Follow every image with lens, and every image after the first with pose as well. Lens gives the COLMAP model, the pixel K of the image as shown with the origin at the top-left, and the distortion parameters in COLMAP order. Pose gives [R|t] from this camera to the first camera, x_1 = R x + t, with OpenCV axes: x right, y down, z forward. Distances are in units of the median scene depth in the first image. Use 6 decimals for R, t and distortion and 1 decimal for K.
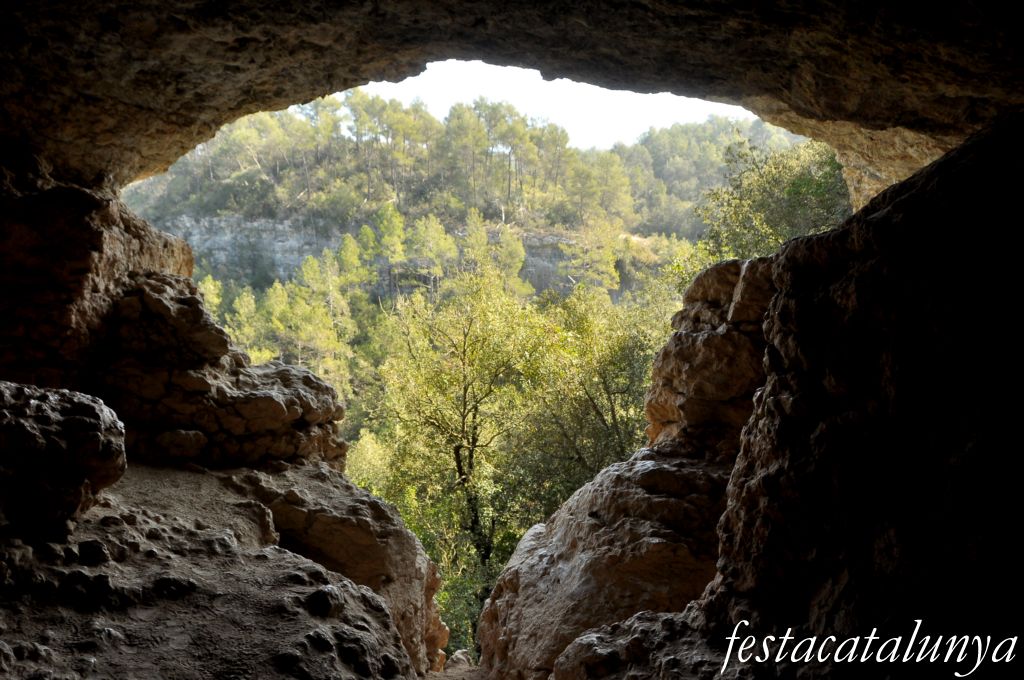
lens RADIAL K [[840.8, 0, 429.6], [0, 840.8, 357.8], [0, 0, 1]] dist [-0.159200, 0.082087]
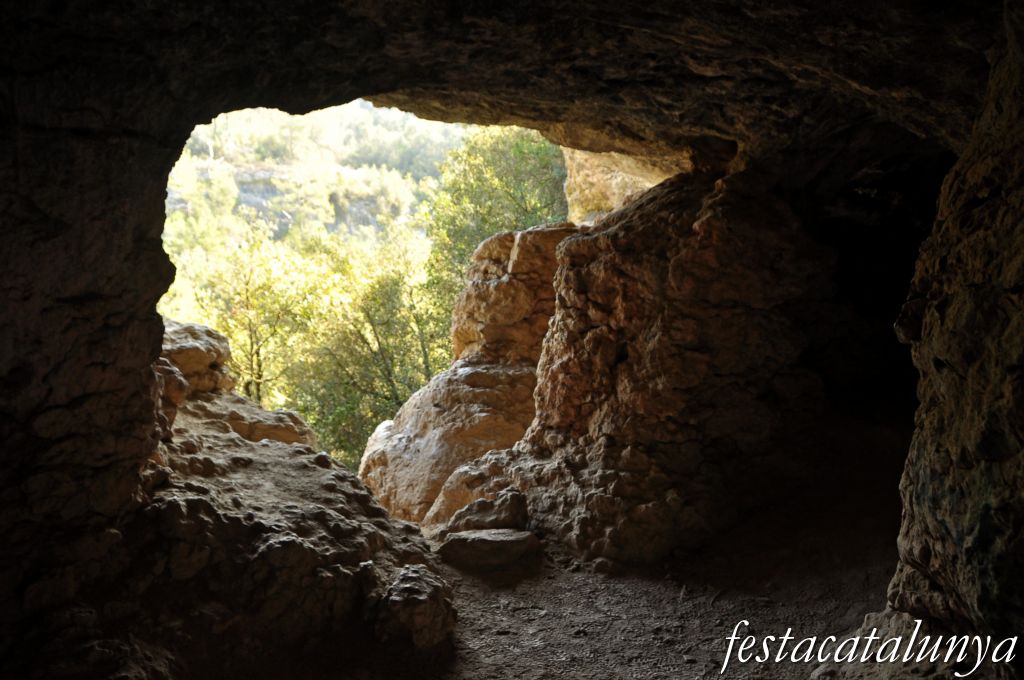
lens RADIAL K [[840.8, 0, 429.6], [0, 840.8, 357.8], [0, 0, 1]] dist [-0.159200, 0.082087]
pose [[0.942901, -0.086683, 0.321594, -0.296929], [0.061401, 0.994230, 0.087961, -0.034503], [-0.327363, -0.063193, 0.942783, -0.437554]]
